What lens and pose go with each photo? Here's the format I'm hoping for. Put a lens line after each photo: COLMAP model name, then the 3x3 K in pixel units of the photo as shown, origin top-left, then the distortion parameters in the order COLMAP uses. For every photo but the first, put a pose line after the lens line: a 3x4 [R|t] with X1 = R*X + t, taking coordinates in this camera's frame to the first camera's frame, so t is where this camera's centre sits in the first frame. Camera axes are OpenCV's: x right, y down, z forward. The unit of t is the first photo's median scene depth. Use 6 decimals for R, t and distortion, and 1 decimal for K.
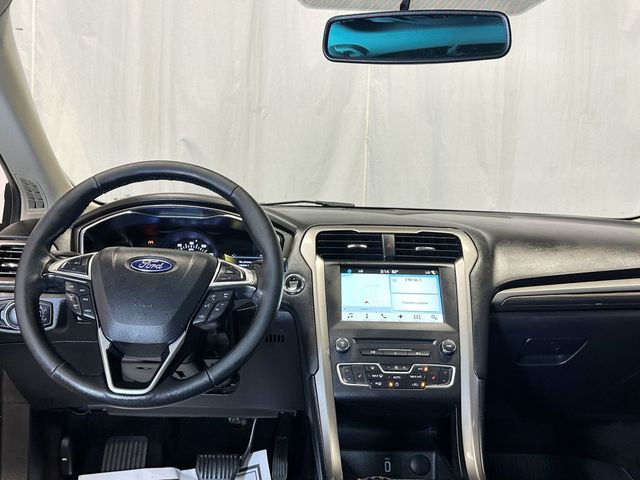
lens RADIAL K [[612.9, 0, 329.3], [0, 612.9, 239.9], [0, 0, 1]] dist [0.188371, -0.408322]
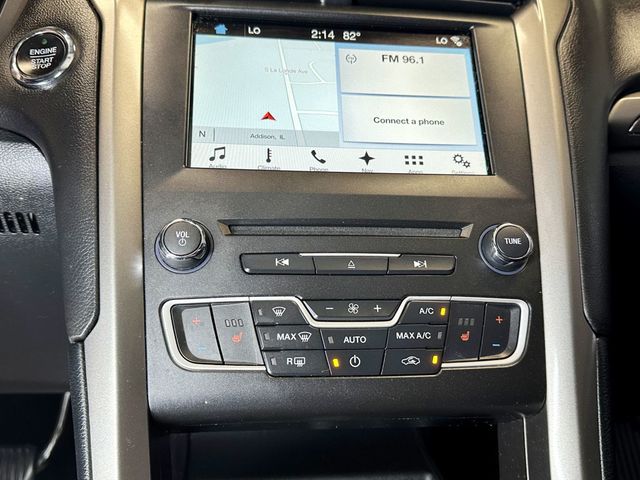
lens RADIAL K [[612.9, 0, 329.3], [0, 612.9, 239.9], [0, 0, 1]] dist [0.188371, -0.408322]
pose [[0.995337, -0.002410, 0.096433, 0.062270], [-0.014775, 0.984083, 0.177093, 0.109759], [-0.095325, -0.177692, 0.979458, 0.663291]]
